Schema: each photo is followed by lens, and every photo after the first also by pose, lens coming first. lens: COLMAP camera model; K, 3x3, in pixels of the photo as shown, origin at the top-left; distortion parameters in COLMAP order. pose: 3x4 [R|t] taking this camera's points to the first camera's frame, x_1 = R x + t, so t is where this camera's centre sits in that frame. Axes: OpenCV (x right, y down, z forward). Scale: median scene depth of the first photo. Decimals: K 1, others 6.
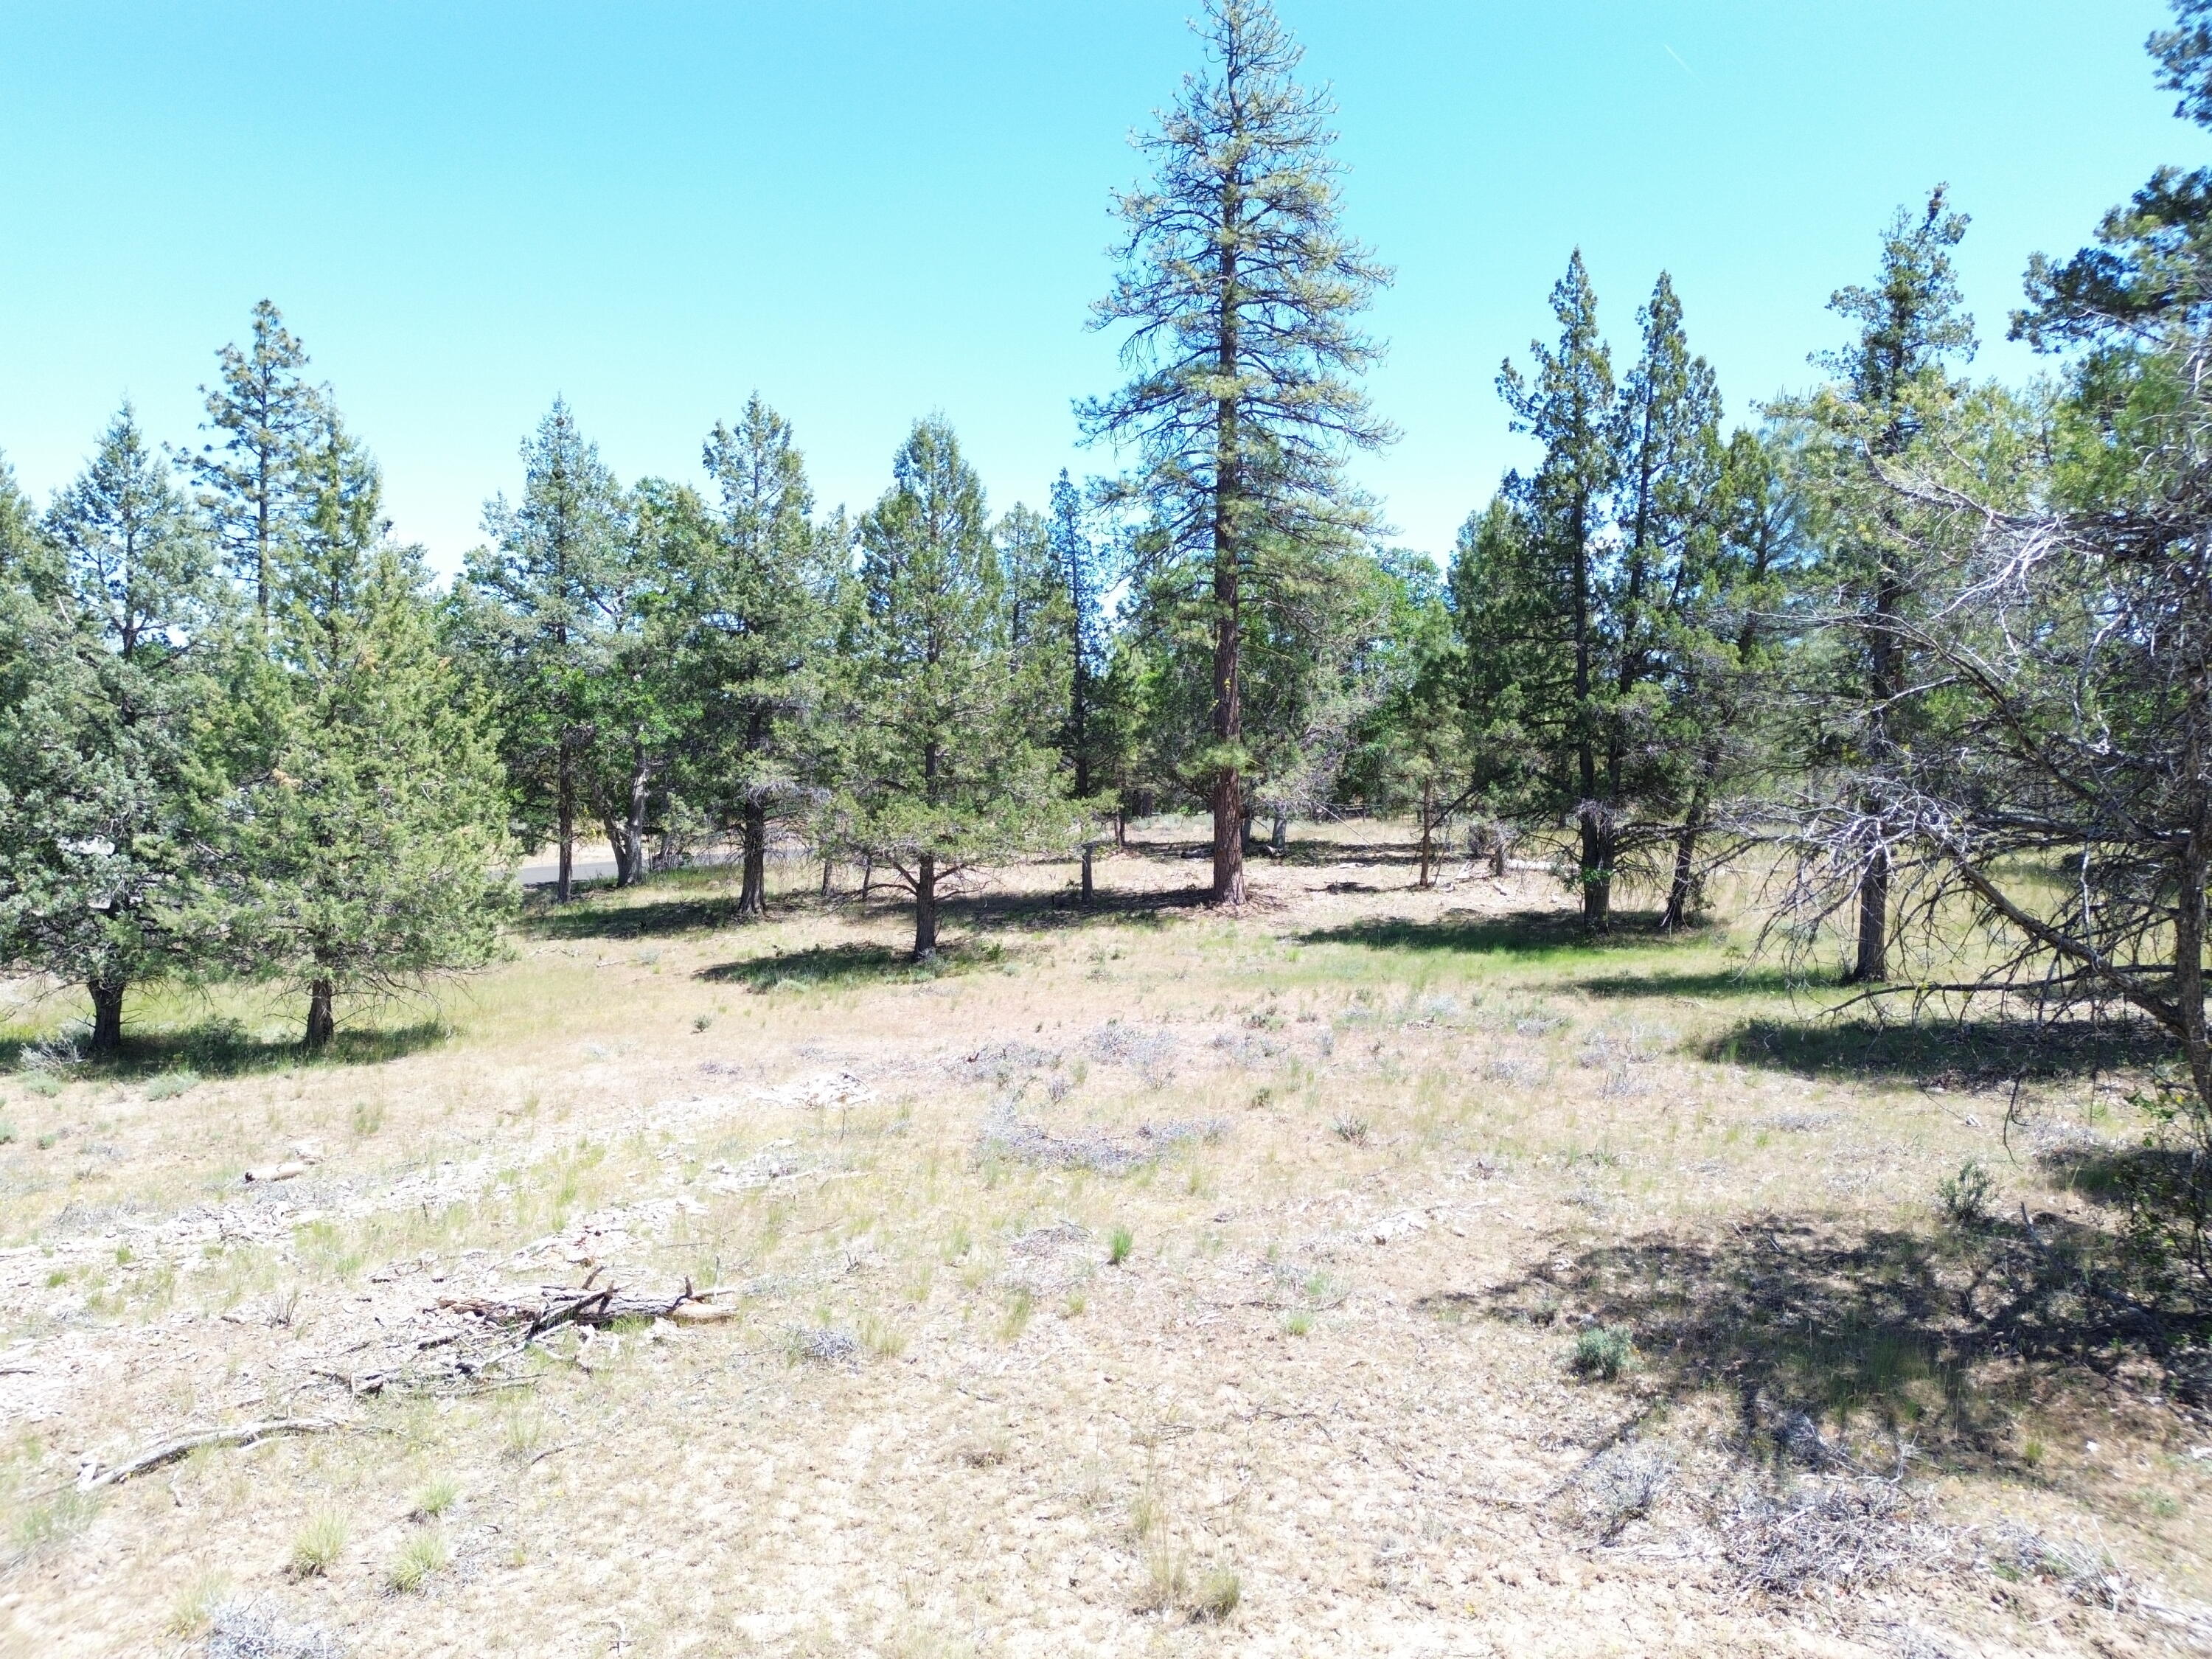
lens RADIAL K [[1617.2, 0, 1098.3], [0, 1617.2, 845.4], [0, 0, 1]] dist [0.026290, -0.011117]
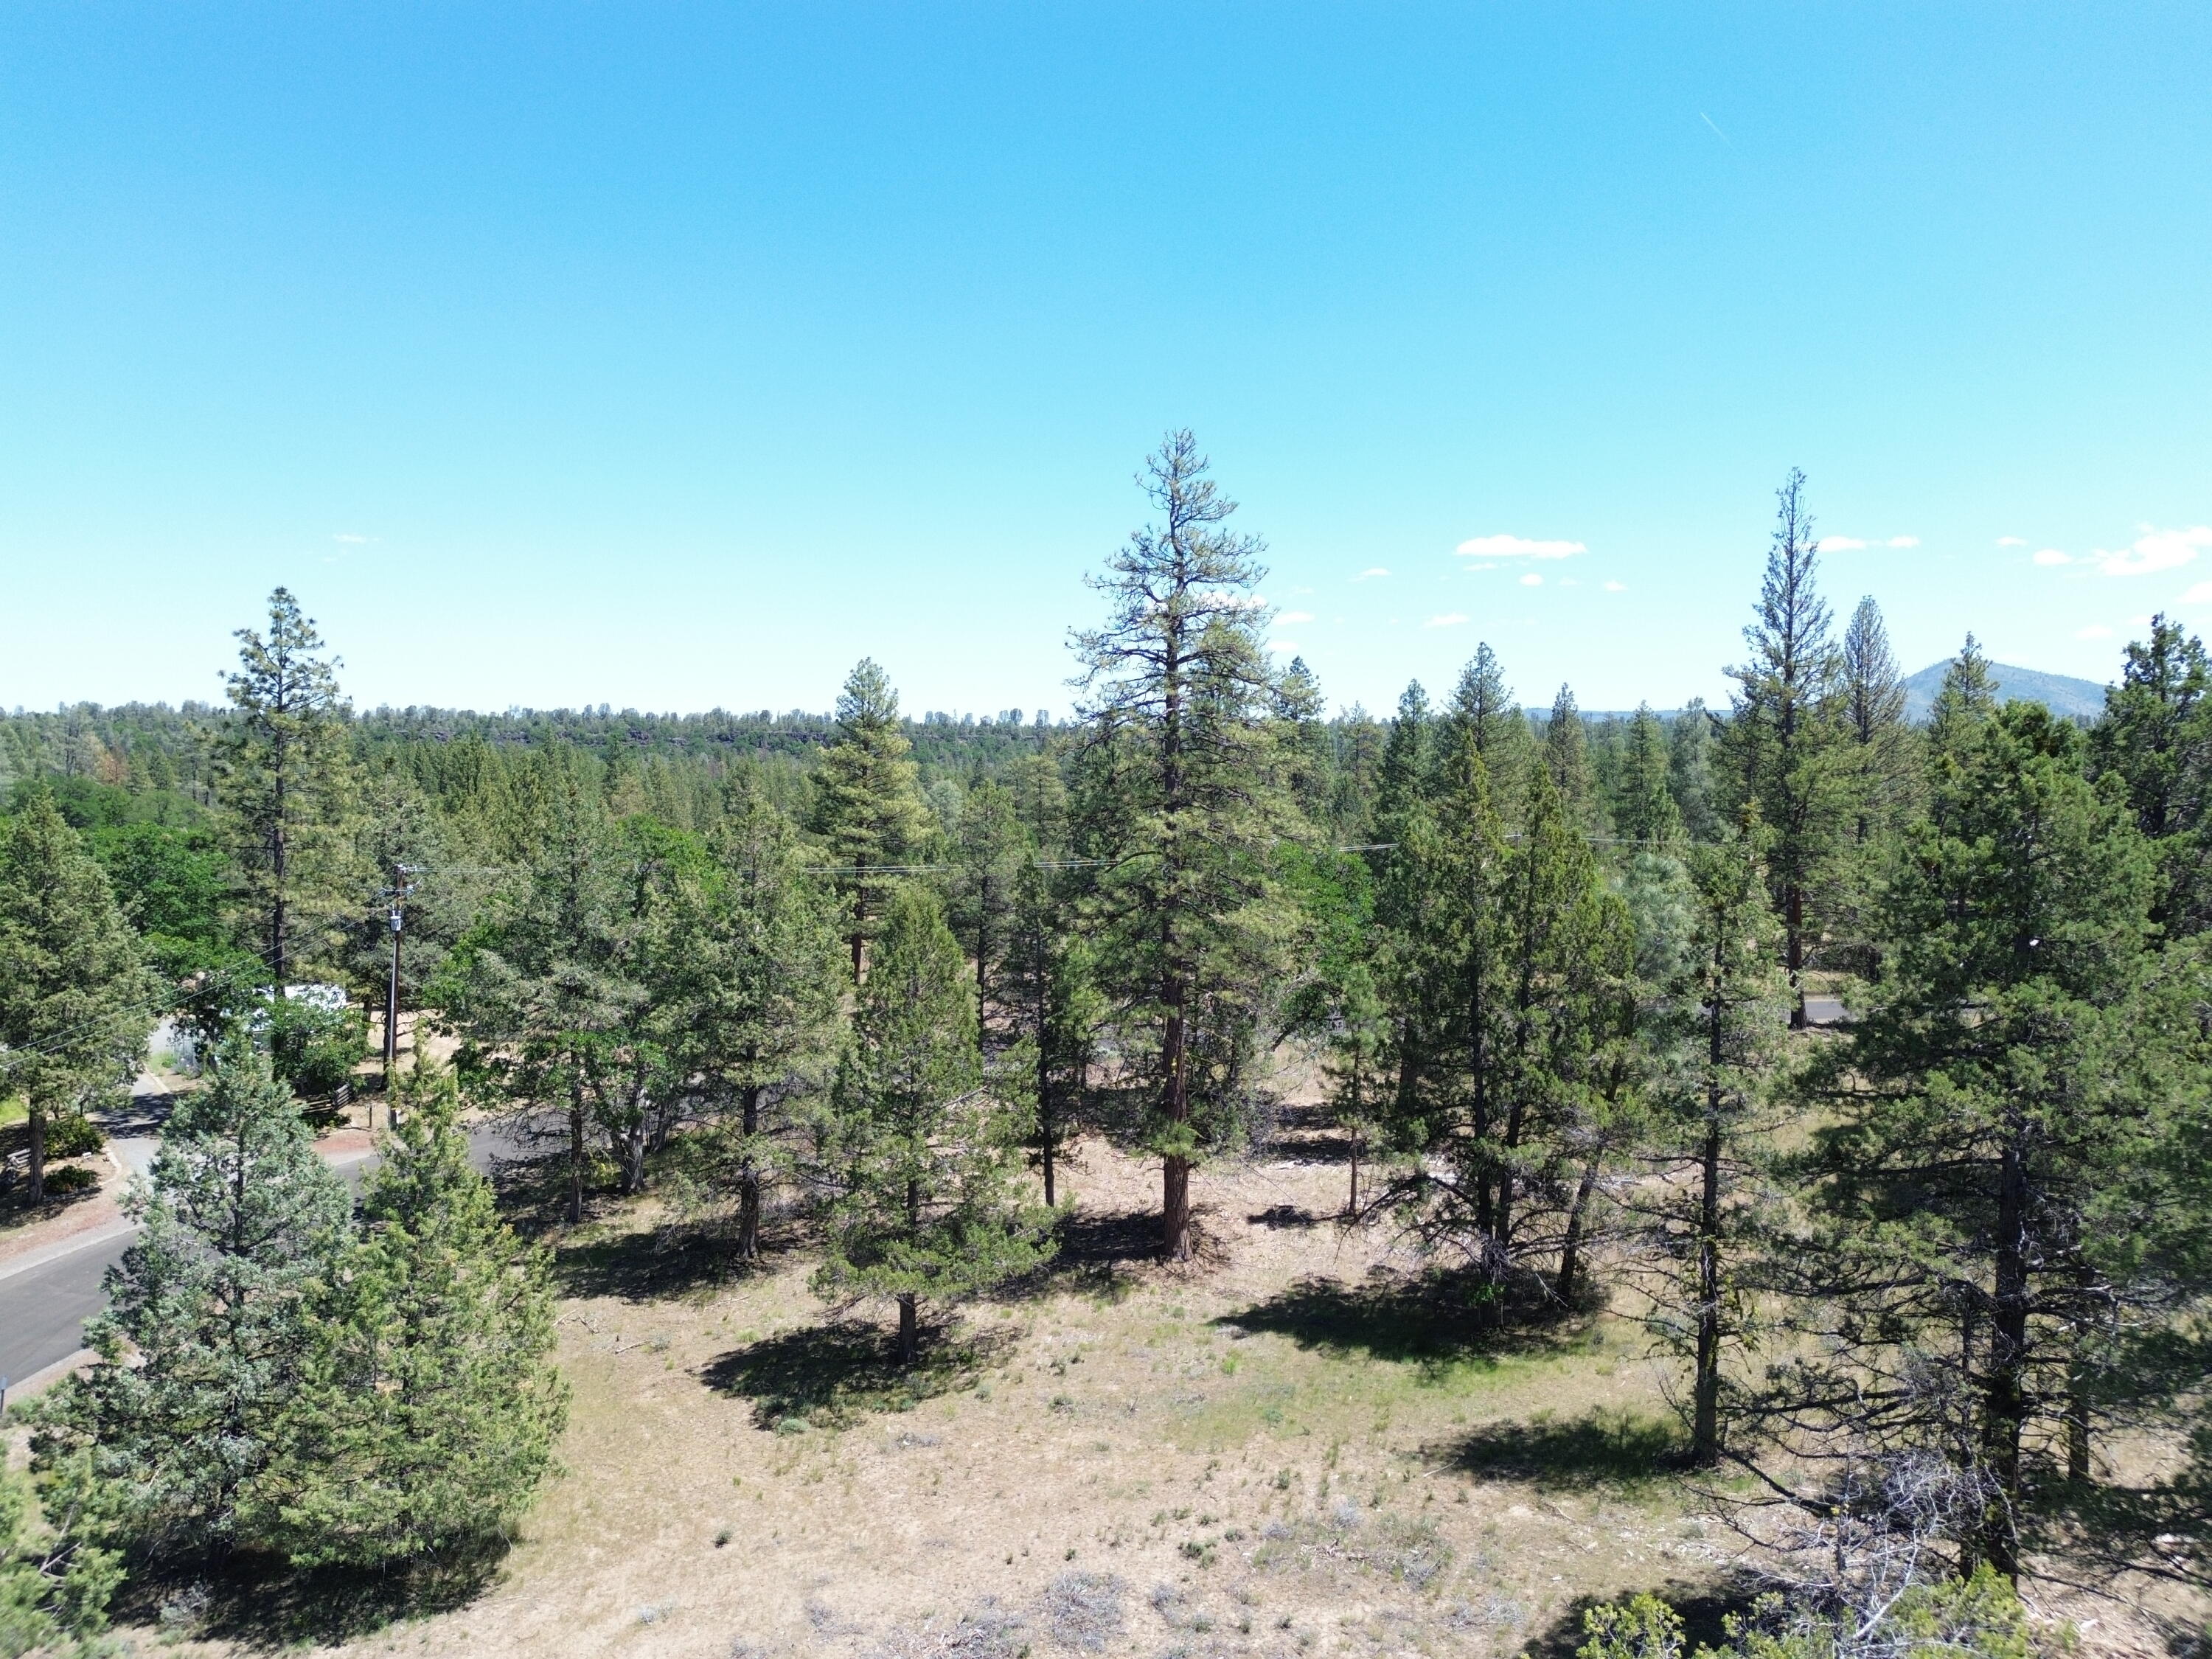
lens RADIAL K [[1617.2, 0, 1110.4], [0, 1617.2, 816.9], [0, 0, 1]] dist [0.026290, -0.011117]
pose [[0.999570, -0.006429, 0.028615, 0.003833], [0.006813, 0.999887, -0.013367, -0.255964], [-0.028526, 0.013556, 0.999501, -0.129256]]
